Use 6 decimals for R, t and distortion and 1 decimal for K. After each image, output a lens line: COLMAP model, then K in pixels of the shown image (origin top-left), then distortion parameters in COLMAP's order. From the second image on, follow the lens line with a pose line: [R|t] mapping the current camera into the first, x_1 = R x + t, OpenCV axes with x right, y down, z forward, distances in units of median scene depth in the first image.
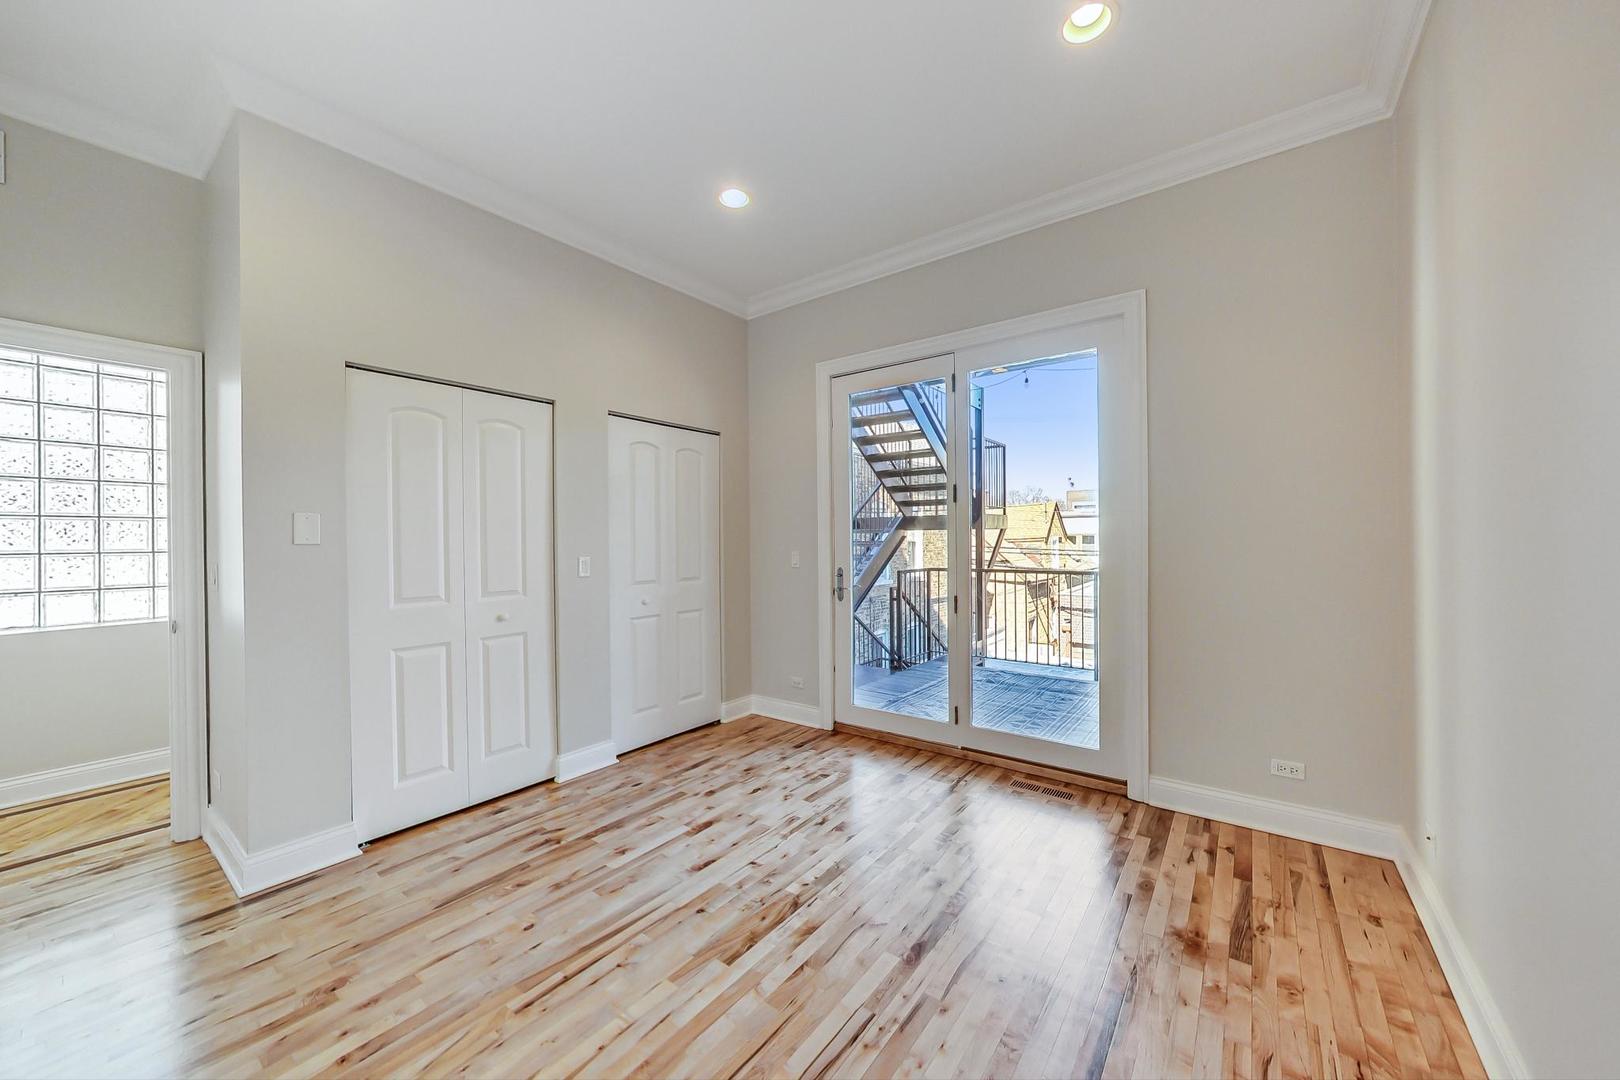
lens RADIAL K [[587.1, 0, 806.3], [0, 587.1, 537.4], [0, 0, 1]] dist [-0.000681, 0.000363]
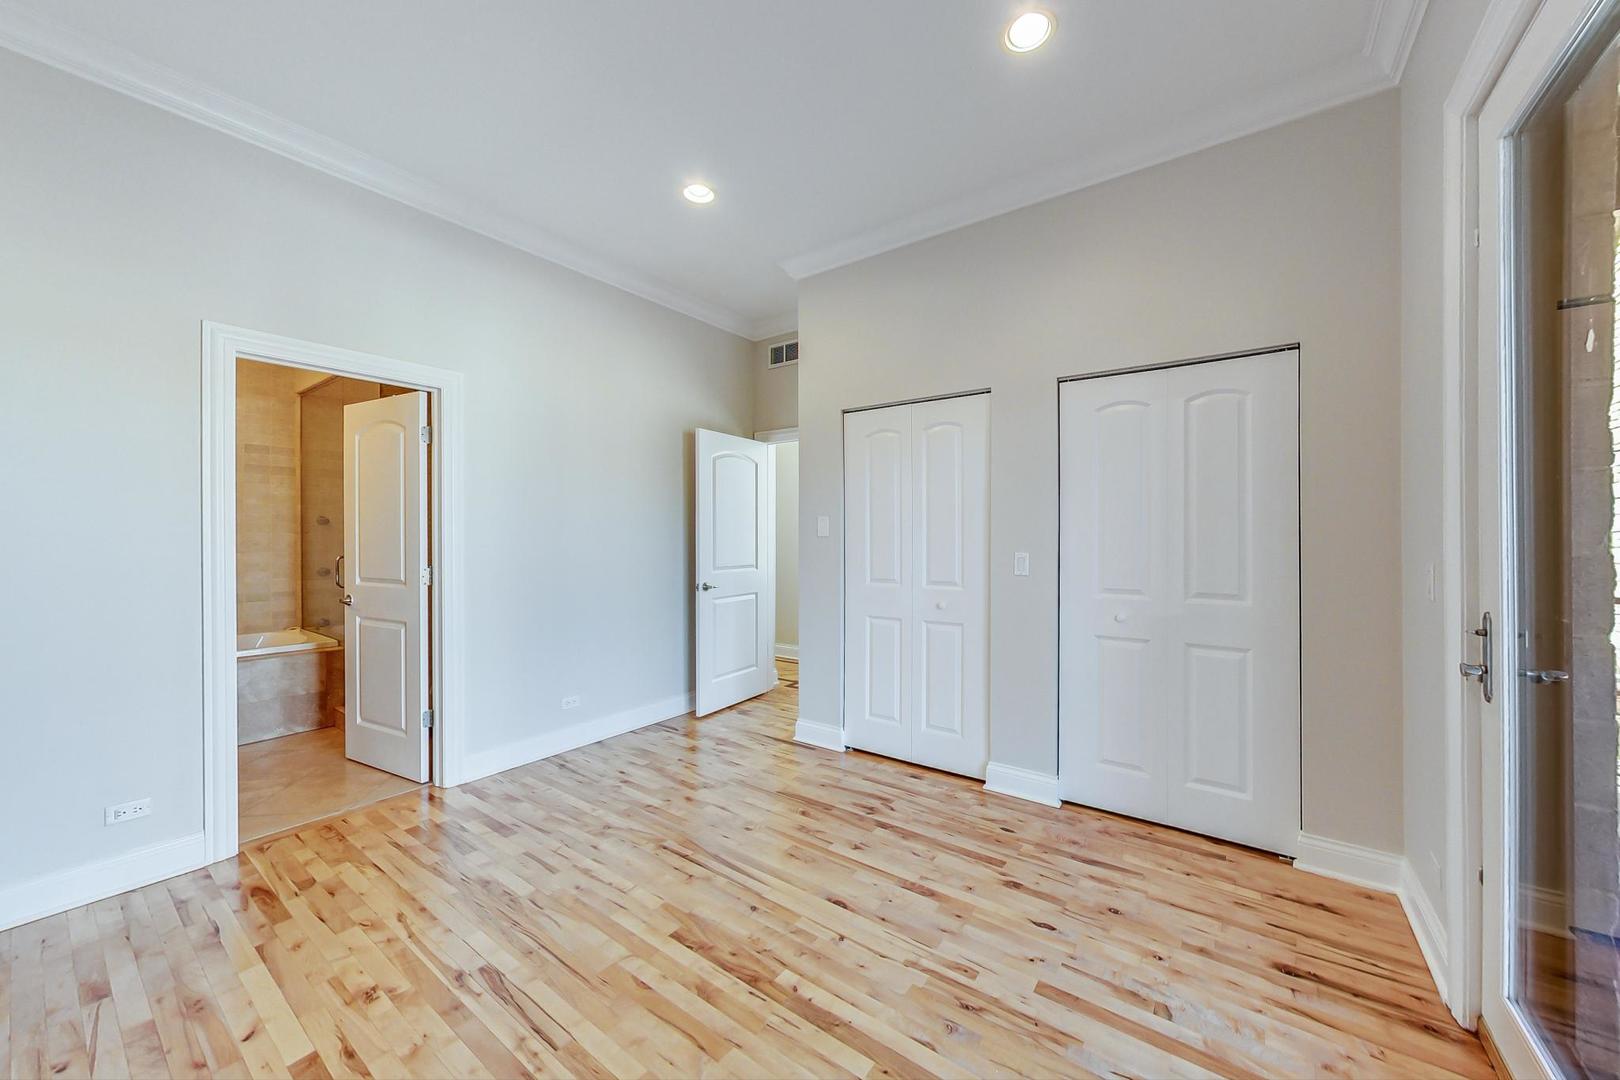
lens RADIAL K [[587.1, 0, 811.6], [0, 587.1, 536.2], [0, 0, 1]] dist [-0.000681, 0.000363]
pose [[0.010644, 0.008559, -0.999907, 0.620510], [0.007099, 0.999938, 0.008635, -0.003724], [0.999918, -0.007190, 0.010583, 0.832622]]
